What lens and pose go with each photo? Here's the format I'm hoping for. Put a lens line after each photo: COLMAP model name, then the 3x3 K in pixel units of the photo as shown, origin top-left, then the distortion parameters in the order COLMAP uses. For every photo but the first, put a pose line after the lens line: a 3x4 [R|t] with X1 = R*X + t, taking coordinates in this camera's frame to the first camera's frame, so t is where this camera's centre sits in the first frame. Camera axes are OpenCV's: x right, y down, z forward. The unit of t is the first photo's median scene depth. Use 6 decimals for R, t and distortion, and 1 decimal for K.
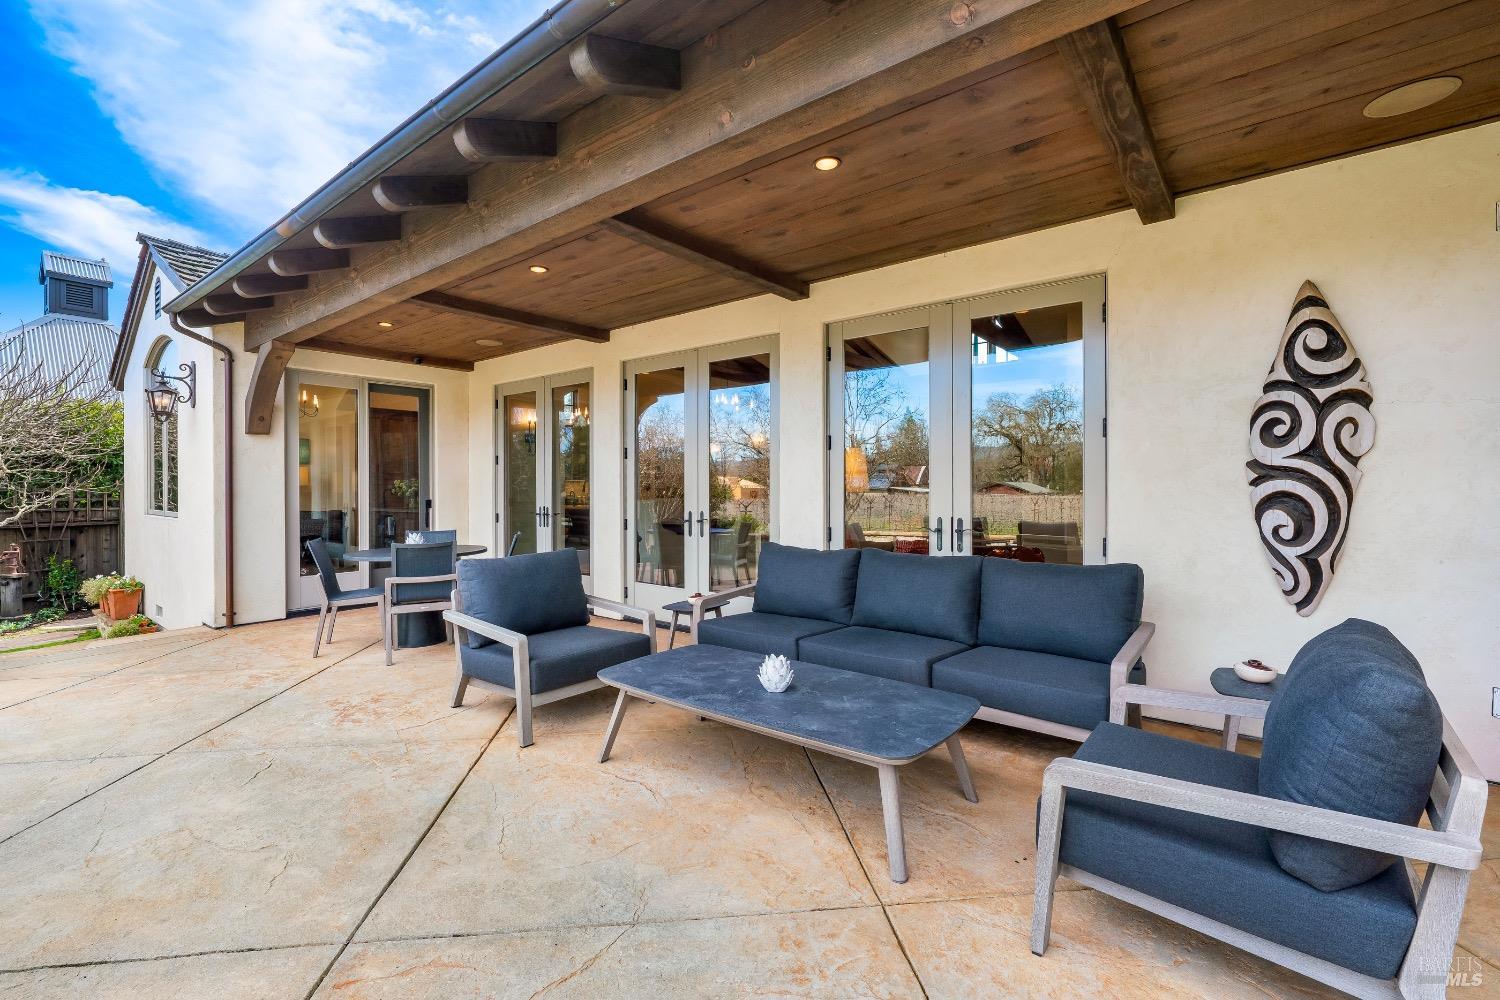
lens RADIAL K [[657.5, 0, 738.7], [0, 657.5, 493.4], [0, 0, 1]] dist [-0.001831, 0.000701]
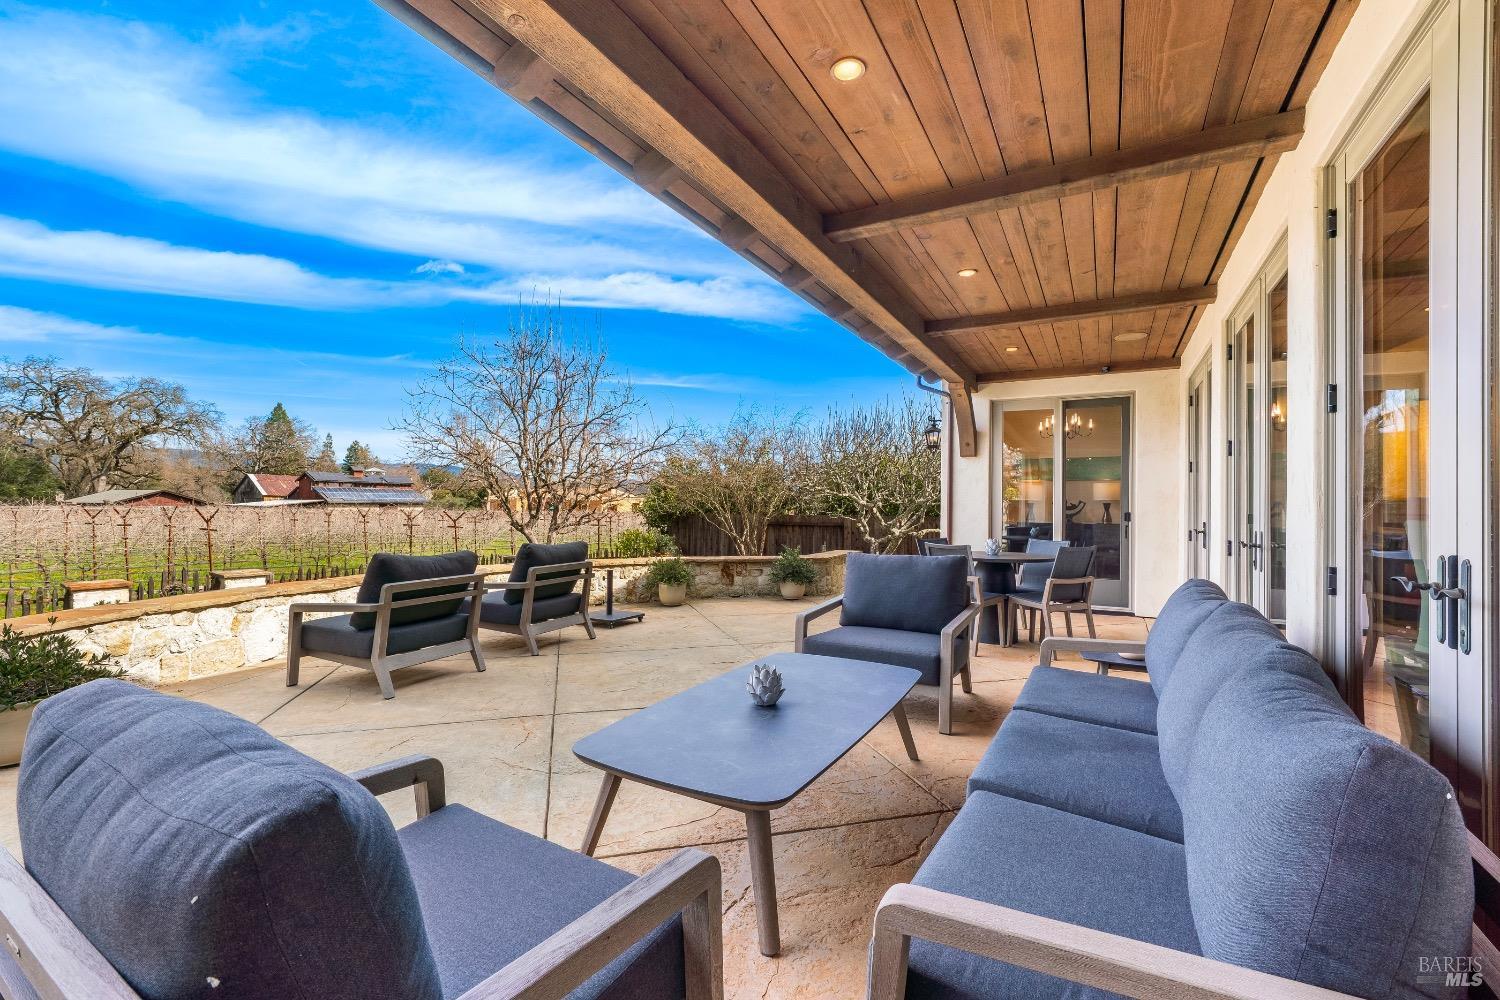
lens RADIAL K [[647.0, 0, 753.4], [0, 647.0, 499.2], [0, 0, 1]] dist [-0.000915, 0.000071]
pose [[0.175152, -0.003747, -0.984534, 0.421082], [-0.020791, 0.999756, -0.007504, 0.010199], [0.984322, 0.021784, 0.175032, 0.363249]]
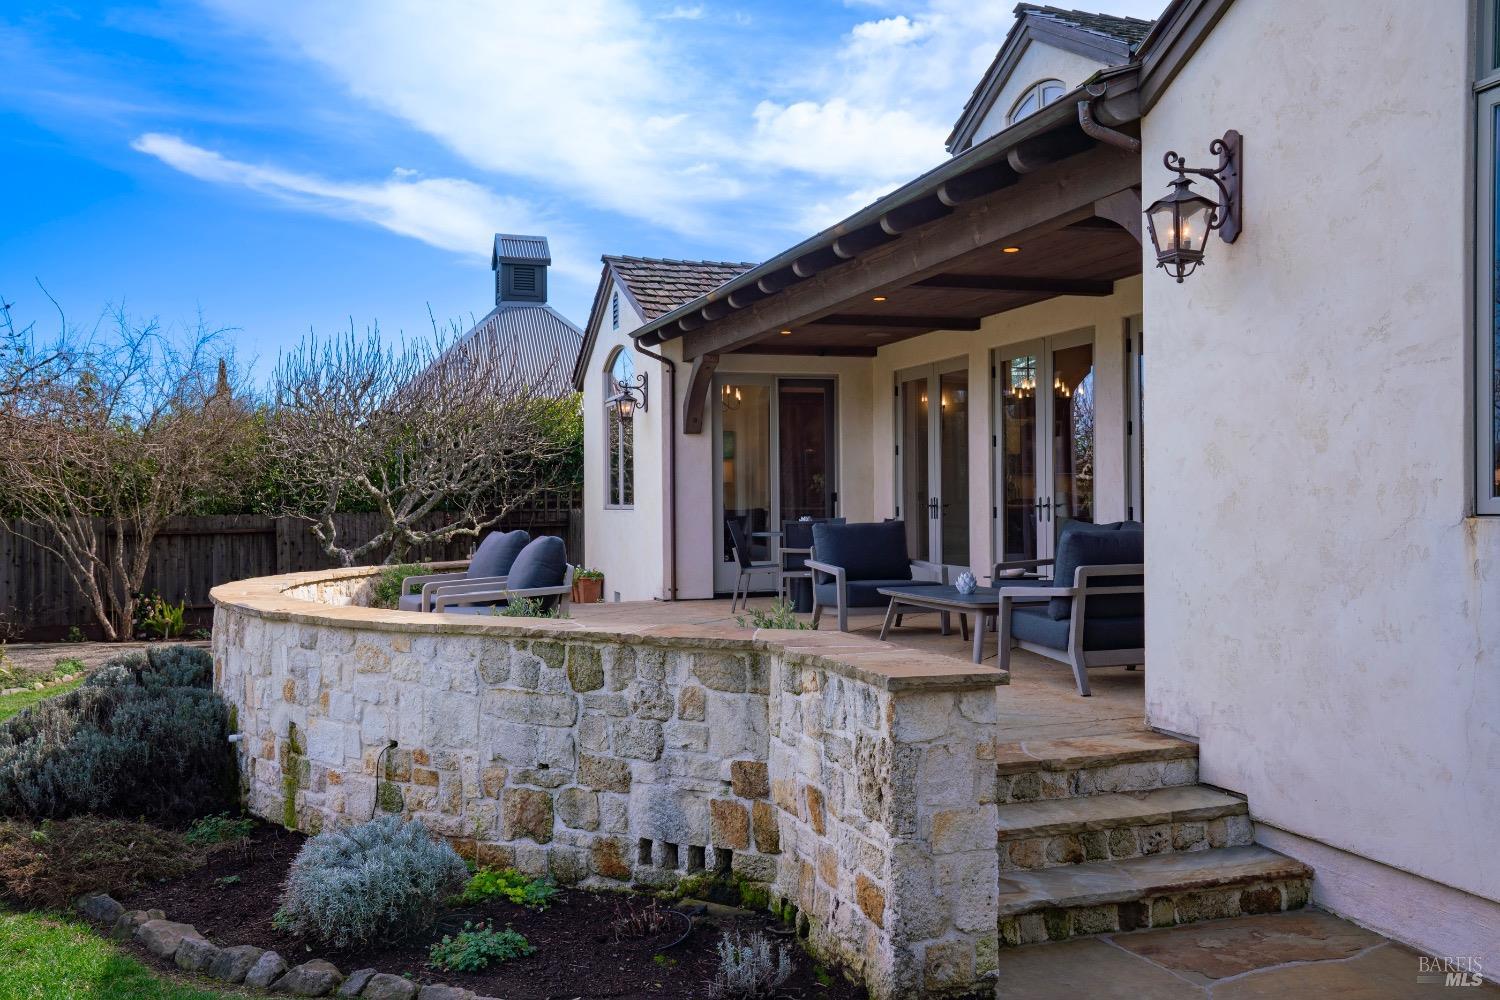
lens RADIAL K [[1386.2, 0, 748.4], [0, 1386.2, 500.2], [0, 0, 1]] dist [0.001391, 0.000000]
pose [[0.837918, -0.006592, -0.545757, 0.645822], [0.003224, 0.999969, -0.007128, 0.041525], [0.545787, 0.004213, 0.837913, -0.939436]]
